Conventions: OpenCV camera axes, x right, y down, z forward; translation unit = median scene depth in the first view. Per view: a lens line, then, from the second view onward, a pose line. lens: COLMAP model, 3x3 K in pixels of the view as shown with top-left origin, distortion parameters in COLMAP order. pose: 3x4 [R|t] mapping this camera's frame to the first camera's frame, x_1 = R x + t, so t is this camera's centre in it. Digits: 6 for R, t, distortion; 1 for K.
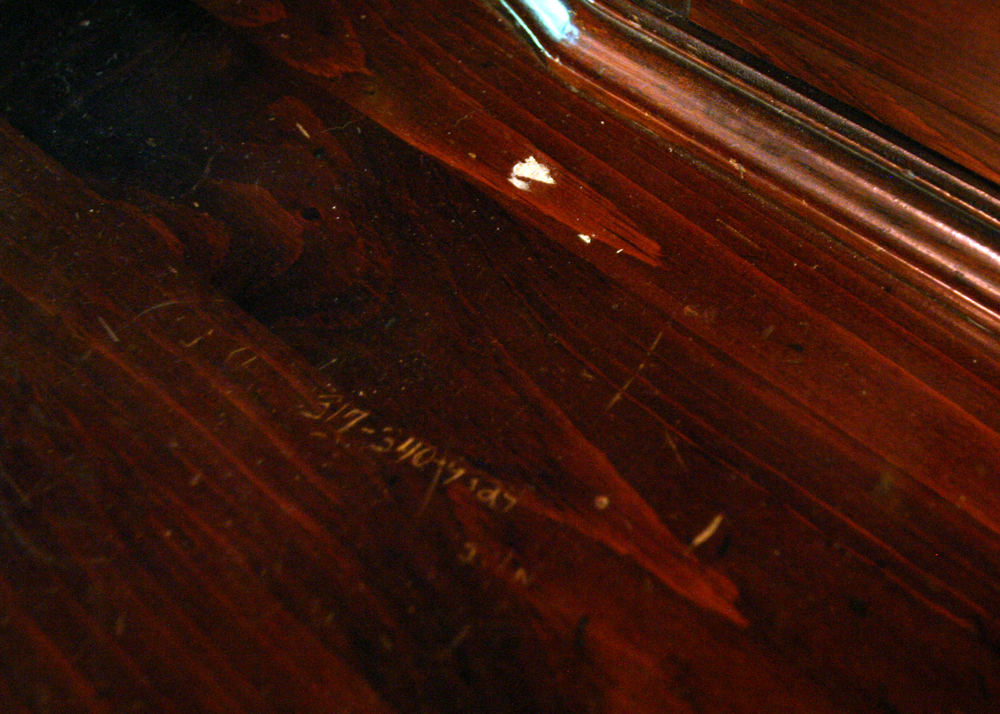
lens RADIAL K [[1276.0, 0, 499.7], [0, 1276.0, 357.2], [0, 0, 1]] dist [-0.080518, 0.000000]
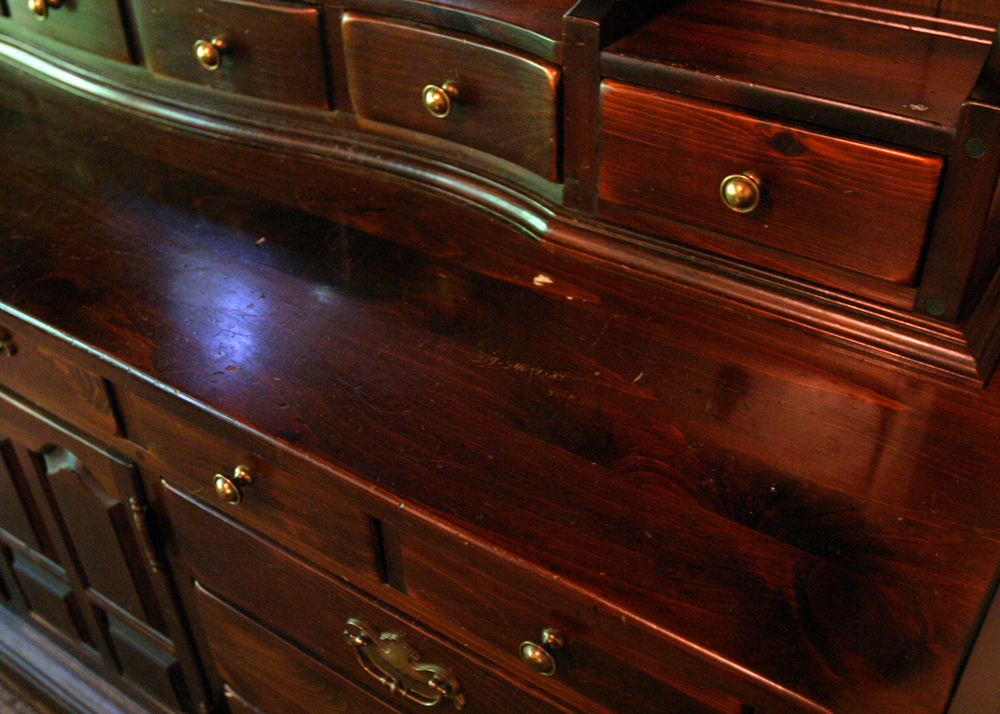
lens RADIAL K [[1101.3, 0, 500.1], [0, 1101.3, 356.8], [0, 0, 1]] dist [-0.010152, 0.000000]
pose [[0.989436, -0.090043, 0.113613, -0.312438], [0.119035, 0.951942, -0.282200, 0.589253], [-0.082743, 0.292743, 0.952605, -0.966610]]
